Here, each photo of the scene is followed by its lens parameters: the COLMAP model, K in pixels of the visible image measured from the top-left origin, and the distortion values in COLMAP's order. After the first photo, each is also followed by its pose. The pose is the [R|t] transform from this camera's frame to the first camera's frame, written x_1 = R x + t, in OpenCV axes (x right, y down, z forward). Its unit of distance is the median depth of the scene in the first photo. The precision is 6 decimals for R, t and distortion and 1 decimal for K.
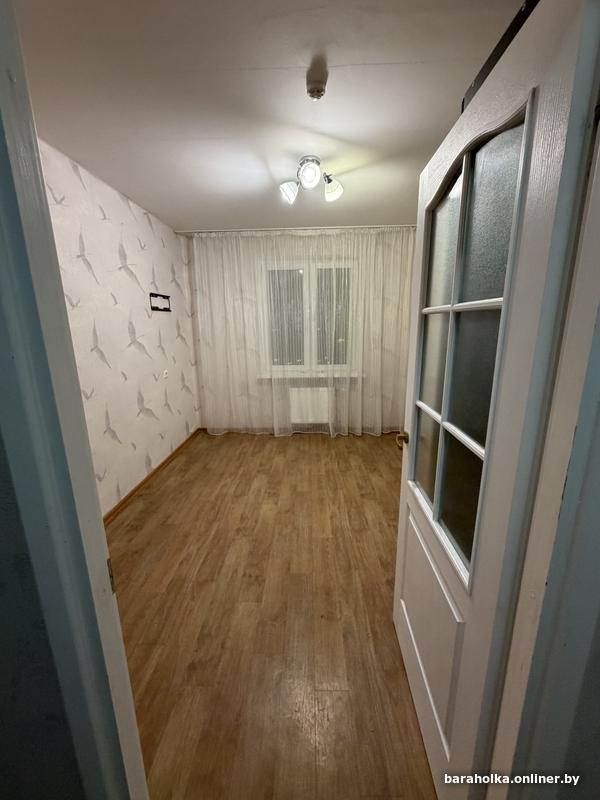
lens RADIAL K [[323.6, 0, 301.4], [0, 323.6, 397.4], [0, 0, 1]] dist [-0.000451, -0.000049]
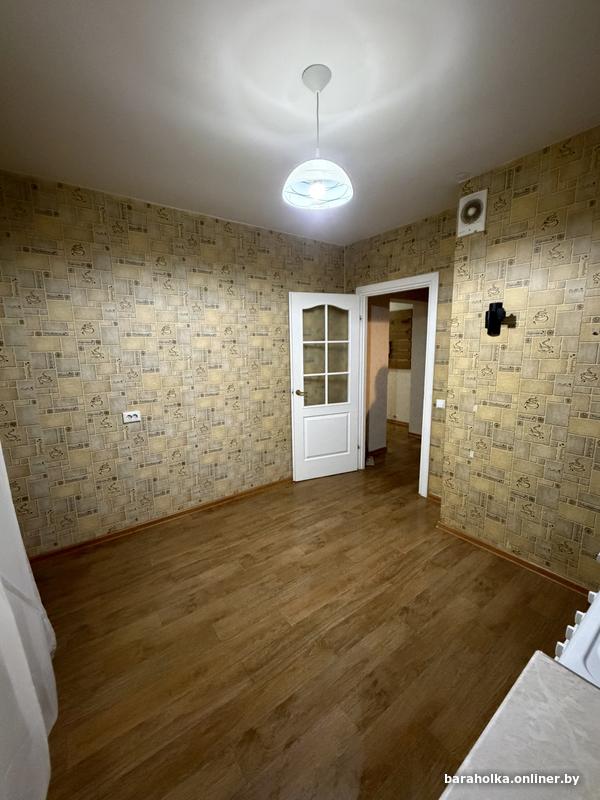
lens RADIAL K [[323.6, 0, 302.3], [0, 323.6, 401.0], [0, 0, 1]] dist [-0.000451, -0.000049]
pose [[0.615079, 0.141190, -0.775721, 0.615164], [-0.165055, 0.985095, 0.048424, -0.129079], [0.770996, 0.098252, 0.629215, 0.479405]]
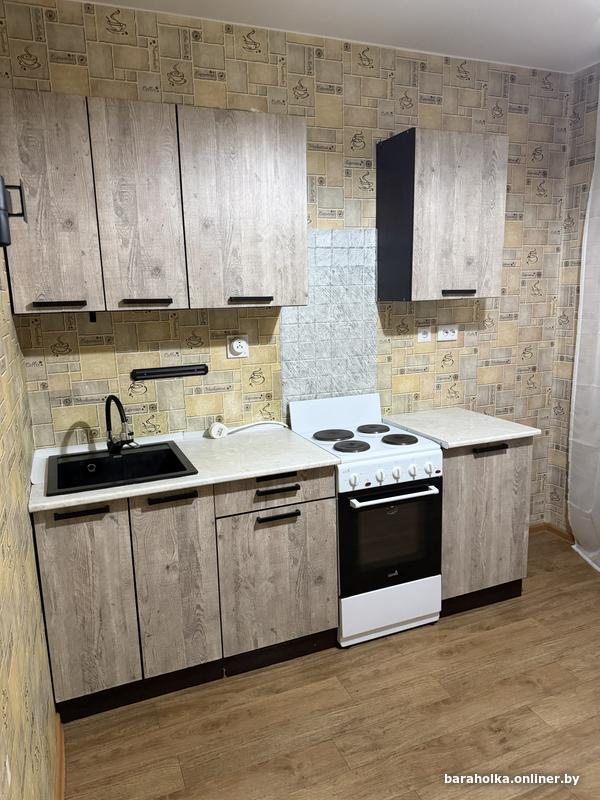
lens RADIAL K [[564.1, 0, 296.0], [0, 564.1, 403.6], [0, 0, 1]] dist [0.045860, -0.064638]
pose [[-0.389562, -0.149757, 0.908743, -0.254393], [0.239177, 0.936390, 0.256844, -0.319377], [-0.889402, 0.317407, -0.328963, 1.408837]]
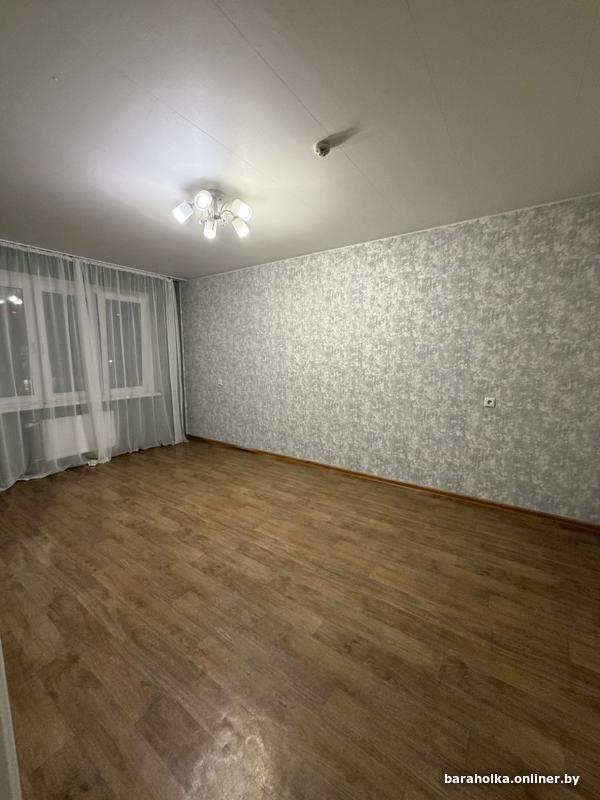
lens RADIAL K [[323.6, 0, 302.8], [0, 323.6, 392.9], [0, 0, 1]] dist [-0.000451, -0.000049]
pose [[-0.546389, 0.113087, -0.829862, 0.876694], [-0.177107, 0.952834, 0.246455, -0.334661], [0.818592, 0.281635, -0.500589, 1.551021]]
